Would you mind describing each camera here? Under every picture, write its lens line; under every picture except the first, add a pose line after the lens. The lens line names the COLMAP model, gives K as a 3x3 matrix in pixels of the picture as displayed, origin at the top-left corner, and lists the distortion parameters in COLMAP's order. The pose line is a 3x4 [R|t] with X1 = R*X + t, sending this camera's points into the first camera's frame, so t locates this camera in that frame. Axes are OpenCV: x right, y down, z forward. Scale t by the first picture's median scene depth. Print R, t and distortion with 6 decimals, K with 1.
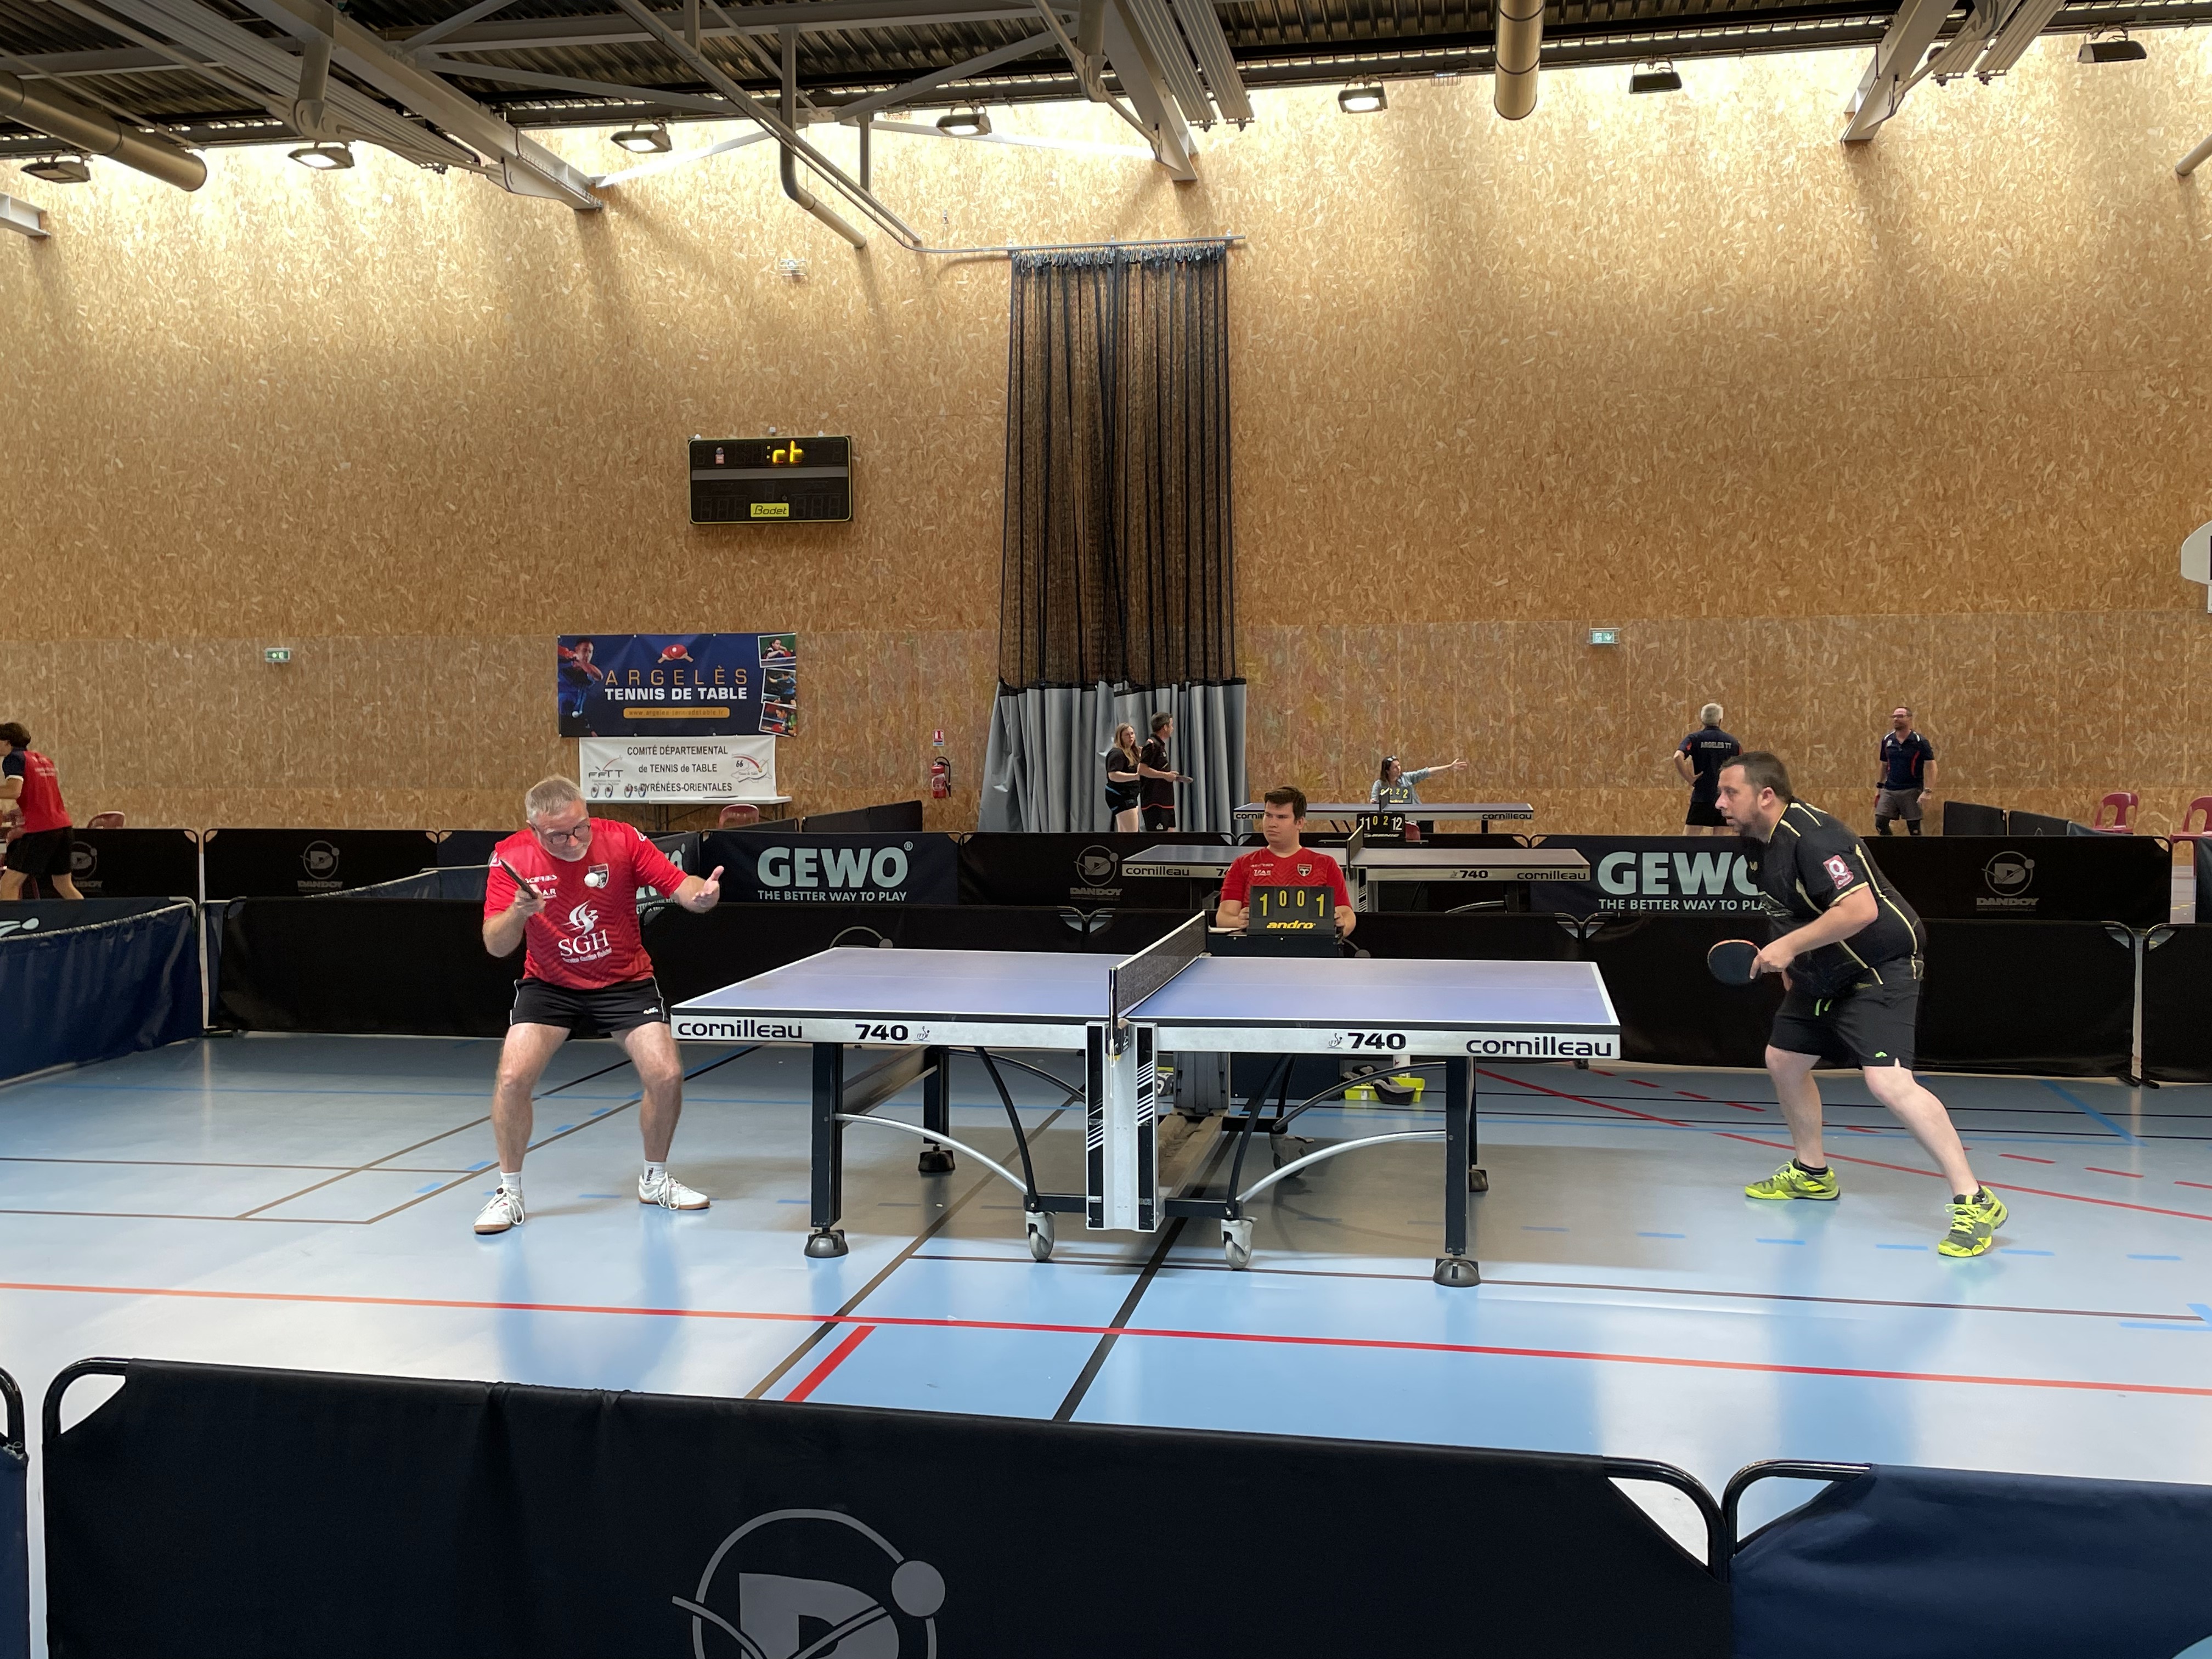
lens RADIAL K [[2075.1, 0, 1099.7], [0, 2075.1, 813.0], [0, 0, 1]] dist [0.129565, -0.248782]
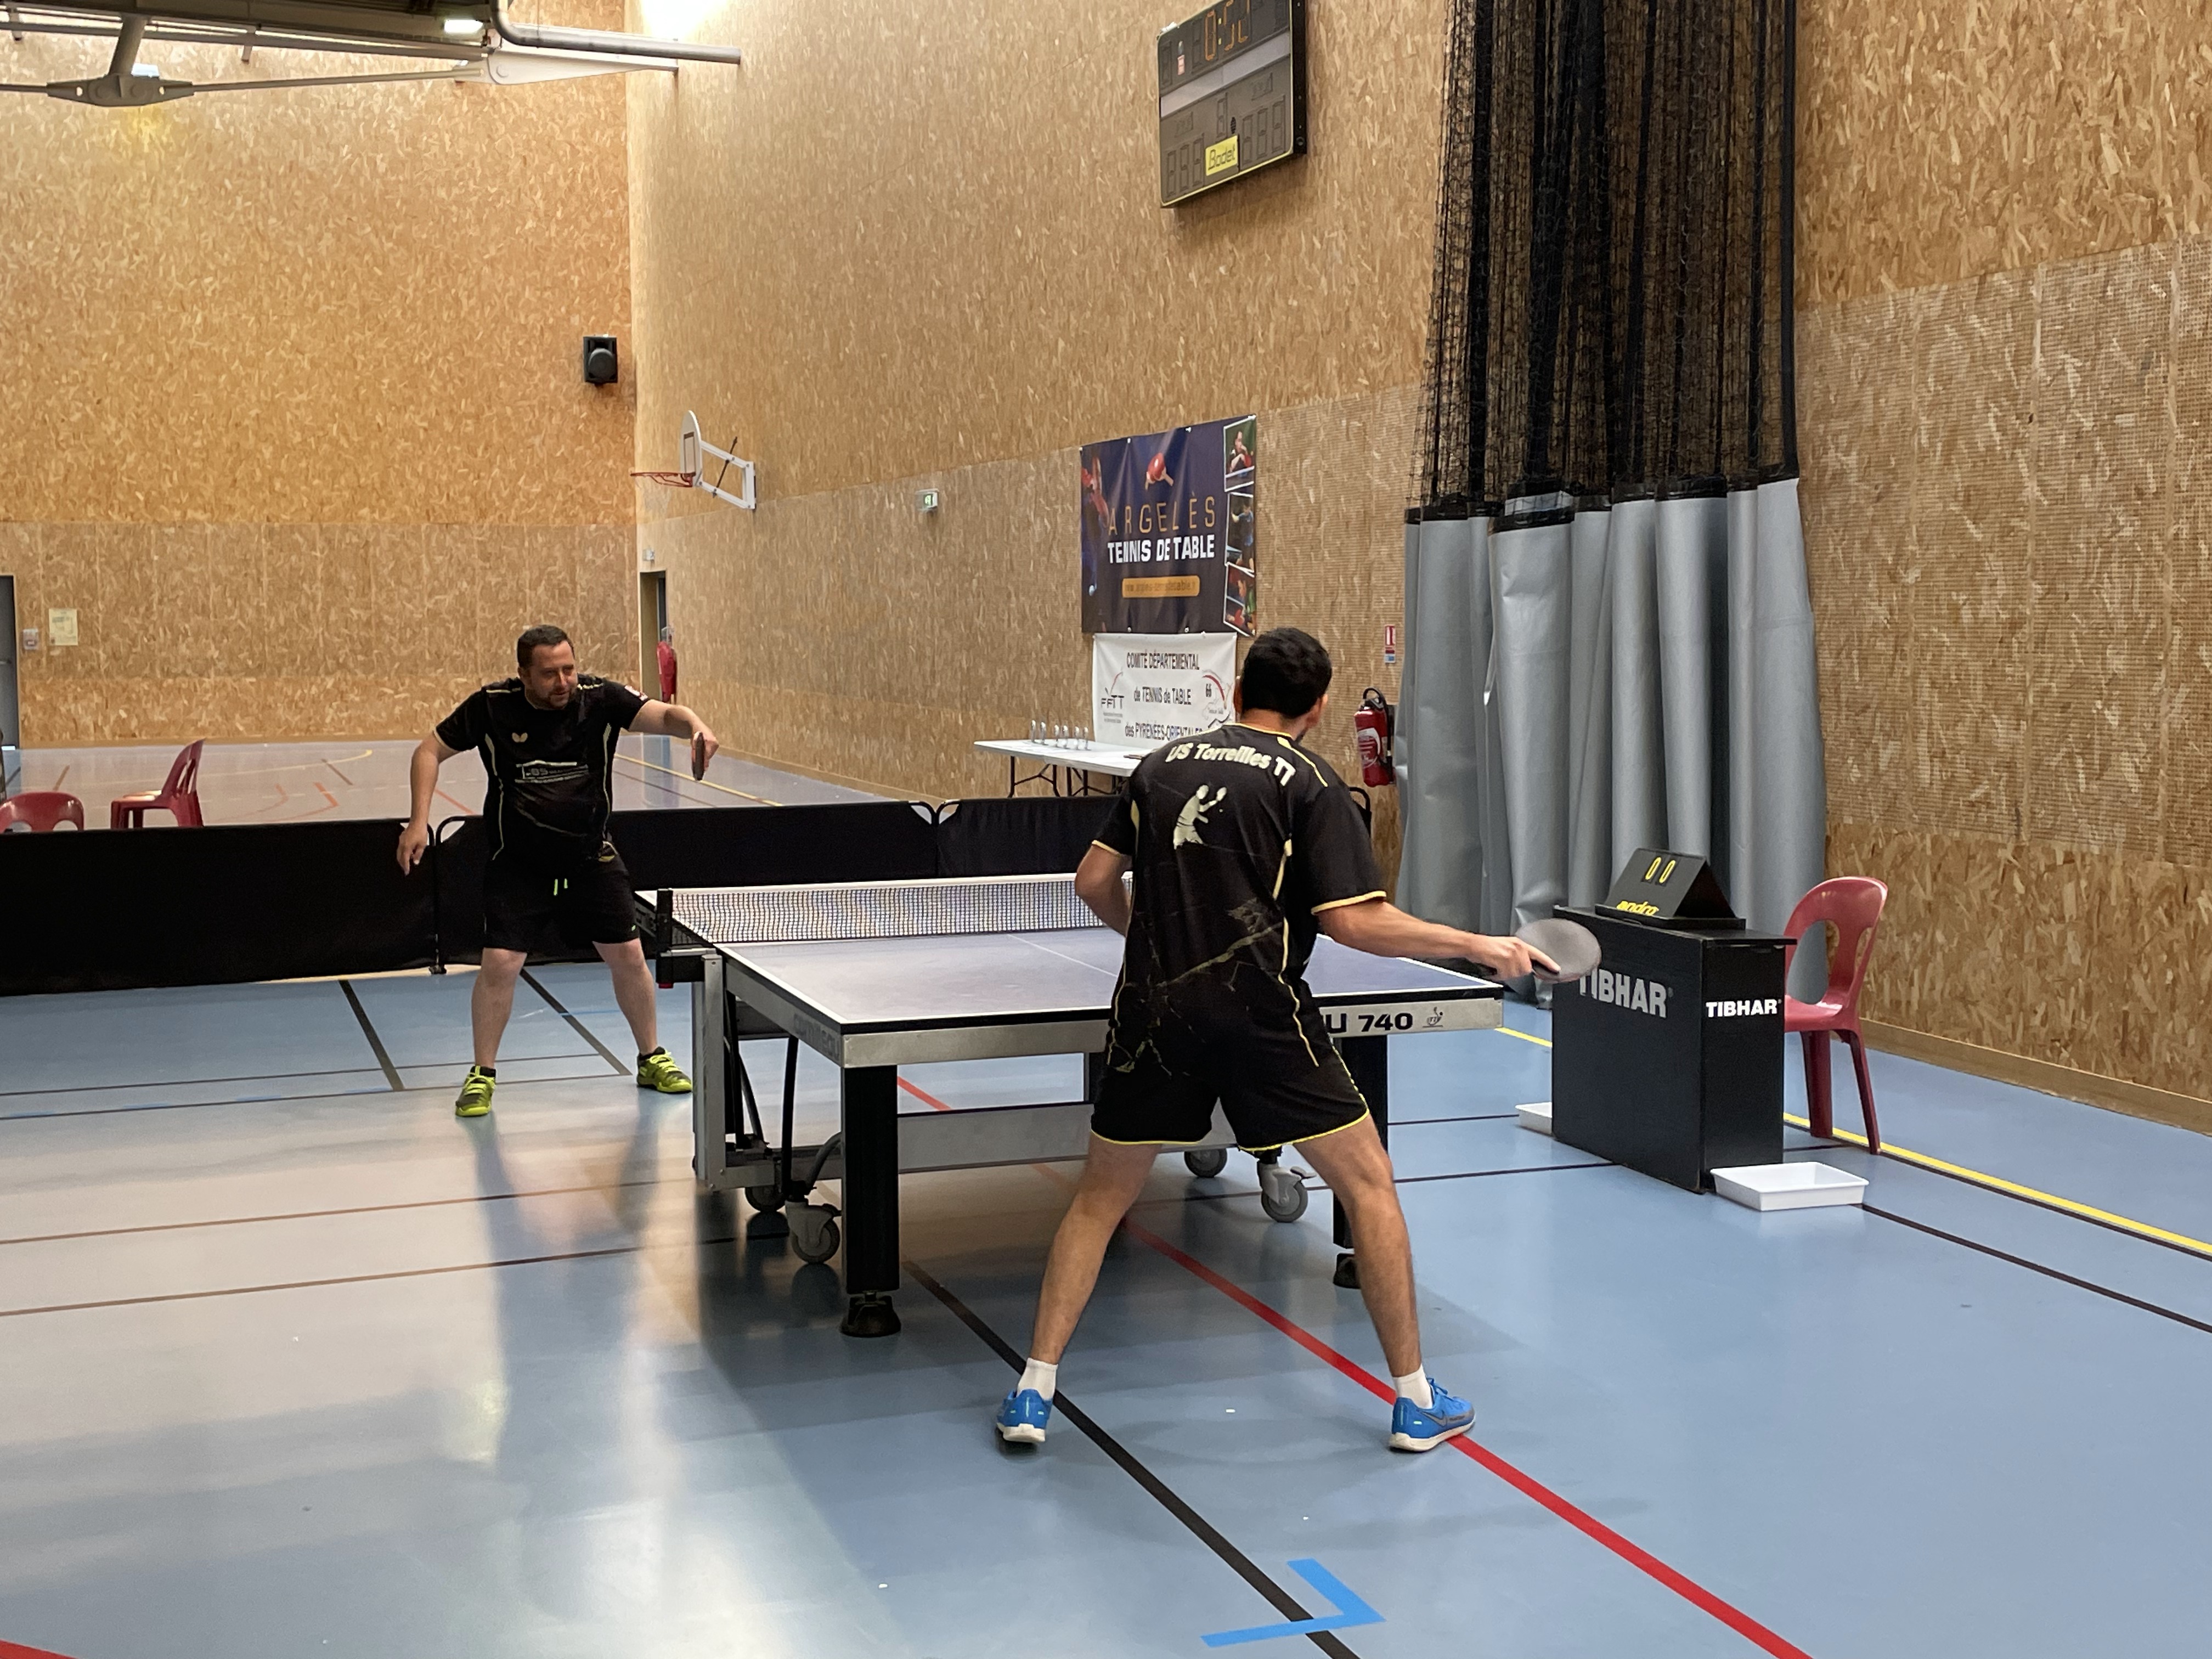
lens RADIAL K [[2610.8, 0, 1112.4], [0, 2610.8, 826.8], [0, 0, 1]] dist [0.066138, -0.067999]
pose [[0.505085, 0.074973, -0.859807, 0.368418], [-0.034267, 0.997176, 0.066821, -0.033675], [0.862389, -0.004287, 0.506228, 0.705391]]
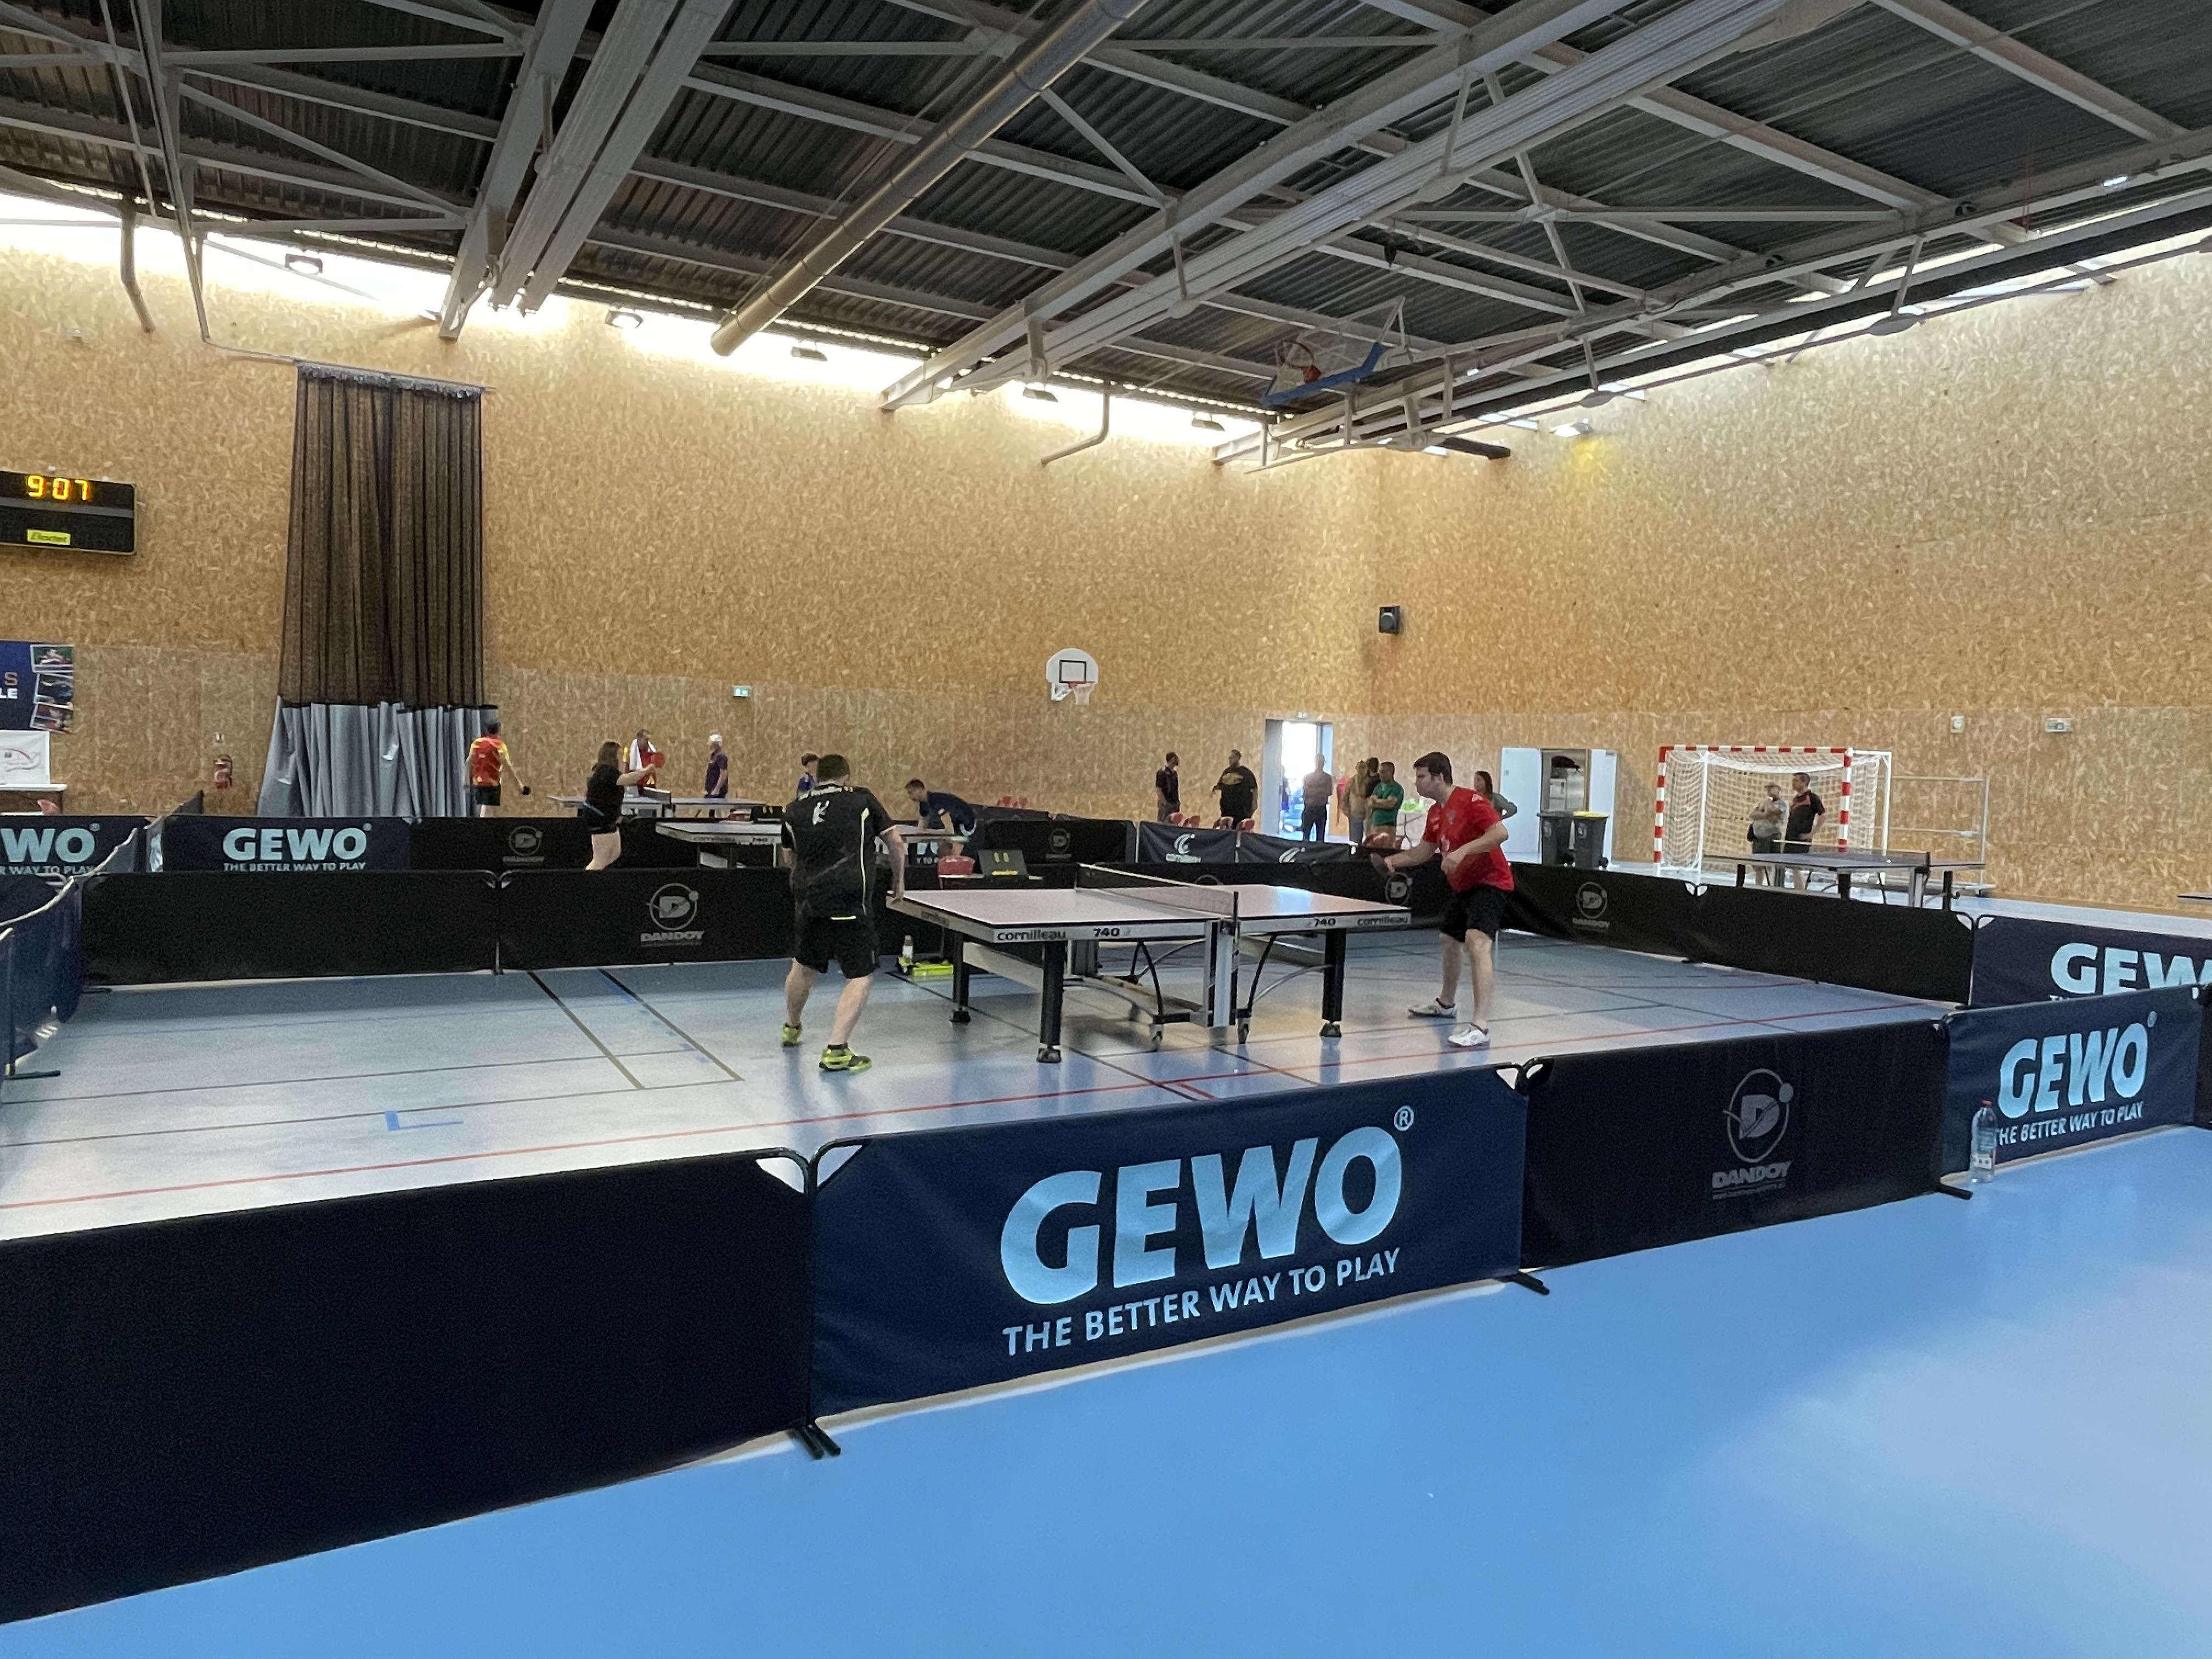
lens RADIAL K [[1404.1, 0, 1115.4], [0, 1404.1, 825.5], [0, 0, 1]] dist [-0.005075, -0.002028]
pose [[0.754879, -0.001790, 0.655861, -0.230025], [-0.009164, 0.999870, 0.013276, -0.000763], [-0.655800, -0.016032, 0.754765, 0.022813]]
